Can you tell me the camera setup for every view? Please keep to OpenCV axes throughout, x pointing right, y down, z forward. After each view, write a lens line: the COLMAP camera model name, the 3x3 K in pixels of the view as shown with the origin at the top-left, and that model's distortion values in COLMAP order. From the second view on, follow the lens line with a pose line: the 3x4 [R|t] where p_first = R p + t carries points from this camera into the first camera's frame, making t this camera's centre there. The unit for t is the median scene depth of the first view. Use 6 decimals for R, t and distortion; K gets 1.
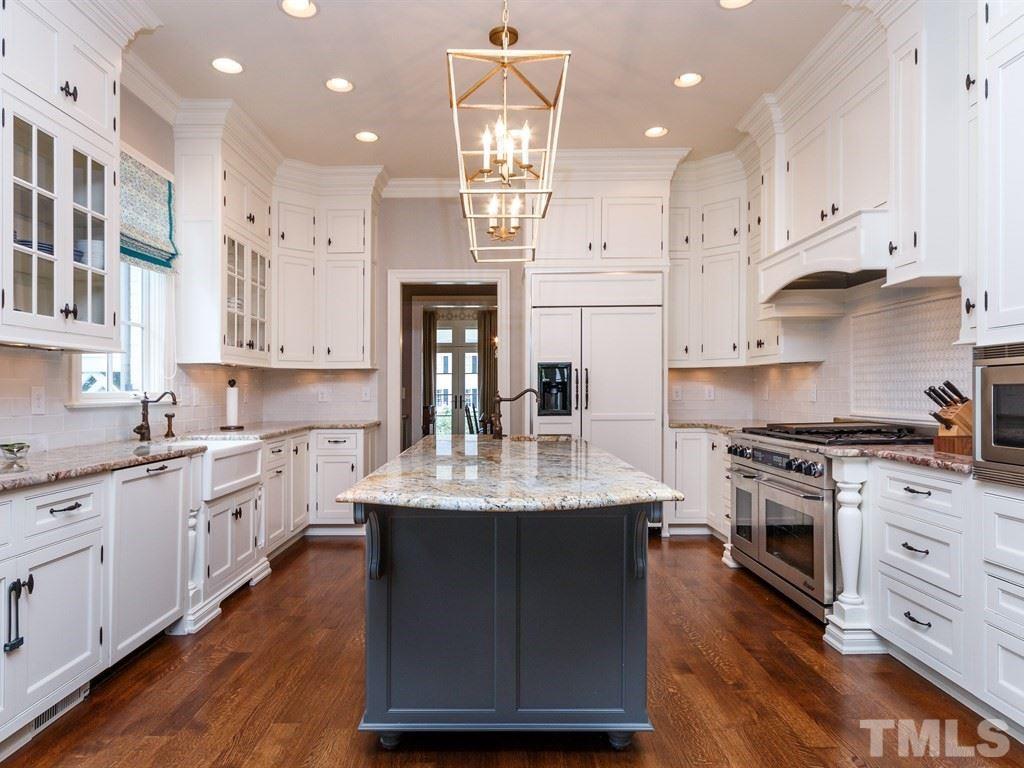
lens RADIAL K [[626.7, 0, 511.6], [0, 626.7, 398.0], [0, 0, 1]] dist [0.001399, 0.000908]
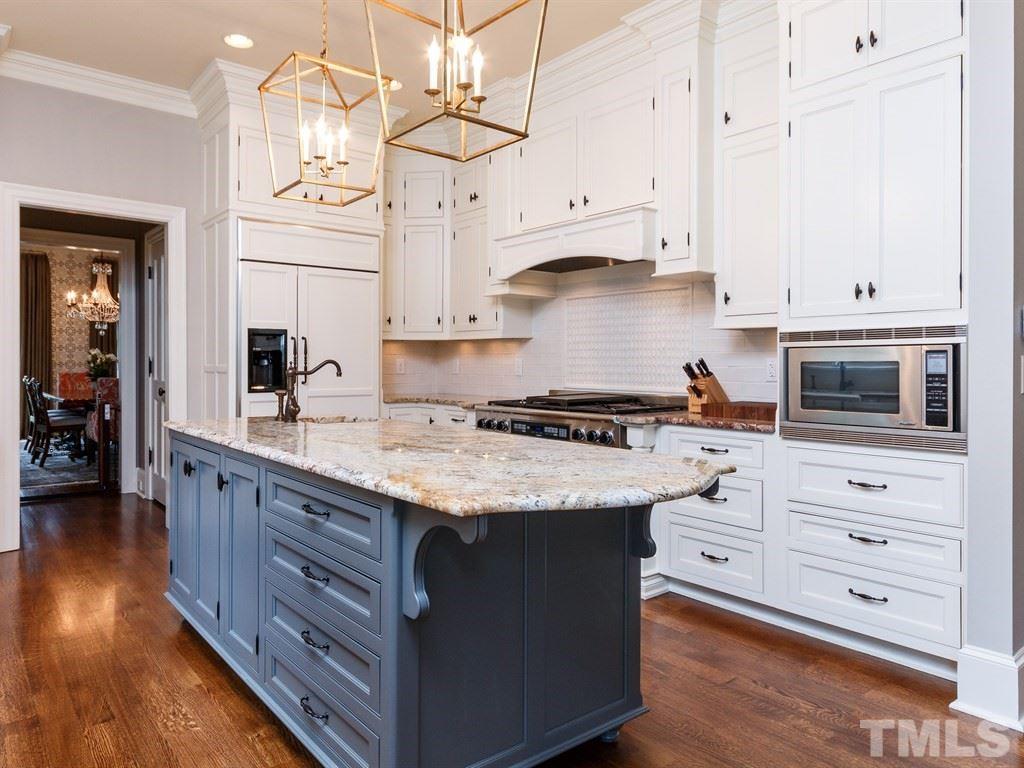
lens RADIAL K [[655.2, 0, 510.9], [0, 655.2, 374.9], [0, 0, 1]] dist [0.001142, 0.000048]
pose [[0.799923, 0.000812, 0.600102, -0.226748], [-0.003469, 0.999989, 0.003271, 0.001325], [-0.600092, -0.004699, 0.799917, 0.126194]]
